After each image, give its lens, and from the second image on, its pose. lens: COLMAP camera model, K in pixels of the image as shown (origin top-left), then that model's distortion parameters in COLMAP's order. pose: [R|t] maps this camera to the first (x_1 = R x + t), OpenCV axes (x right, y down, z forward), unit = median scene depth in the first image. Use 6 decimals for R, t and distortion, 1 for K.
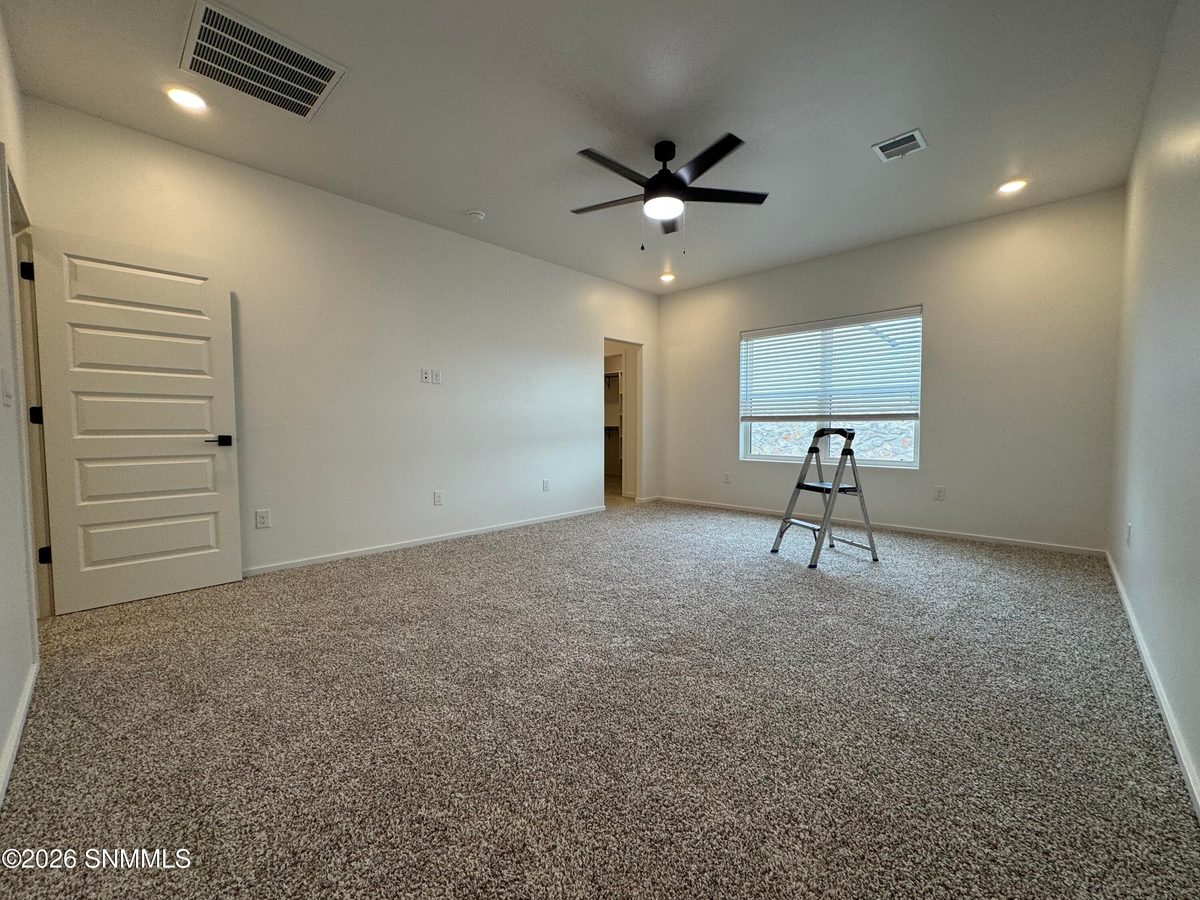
lens RADIAL K [[477.9, 0, 596.7], [0, 477.9, 452.6], [0, 0, 1]] dist [-0.005783, 0.000578]
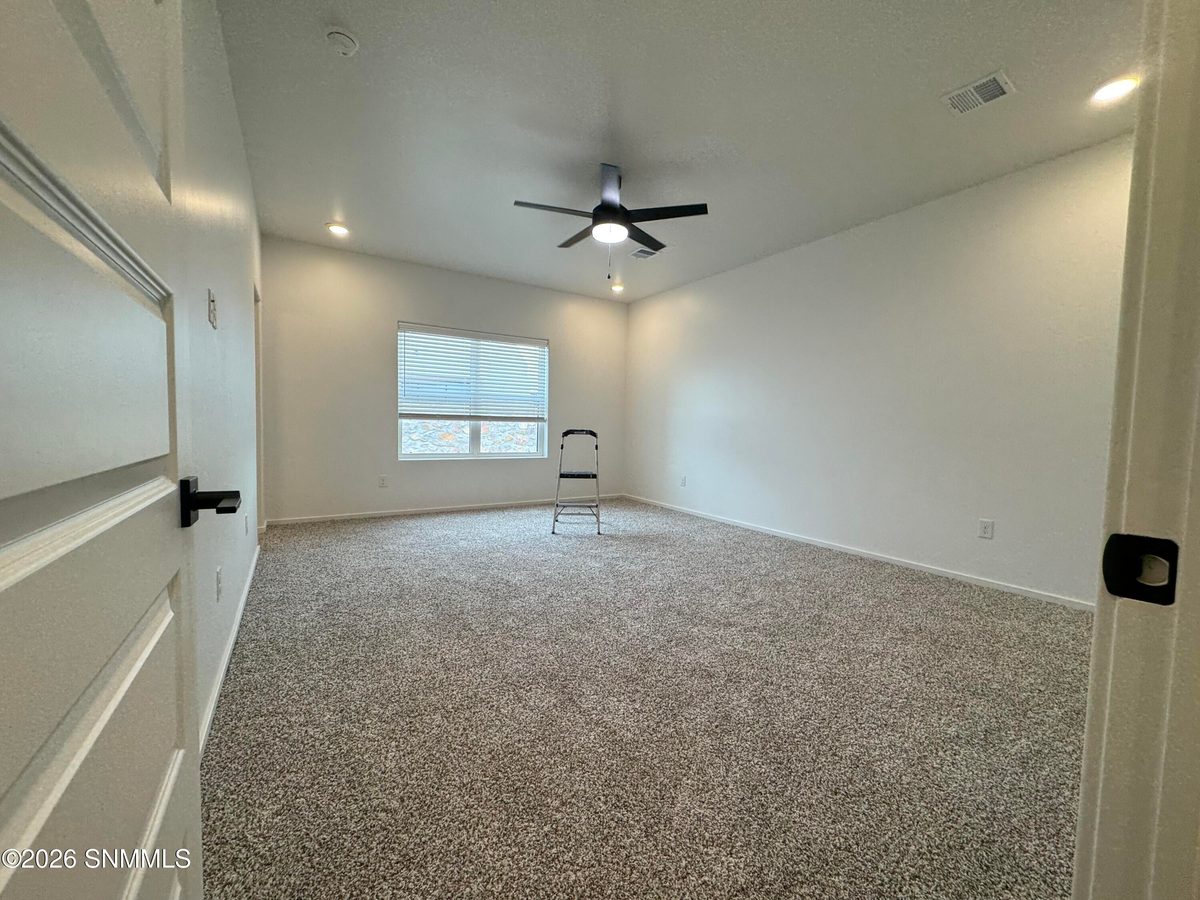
lens RADIAL K [[477.9, 0, 595.2], [0, 477.9, 452.3], [0, 0, 1]] dist [-0.005783, 0.000578]
pose [[0.249702, -0.046908, 0.967186, -0.571497], [0.025036, 0.998805, 0.041978, -0.032327], [-0.967999, 0.013732, 0.250578, 0.456696]]
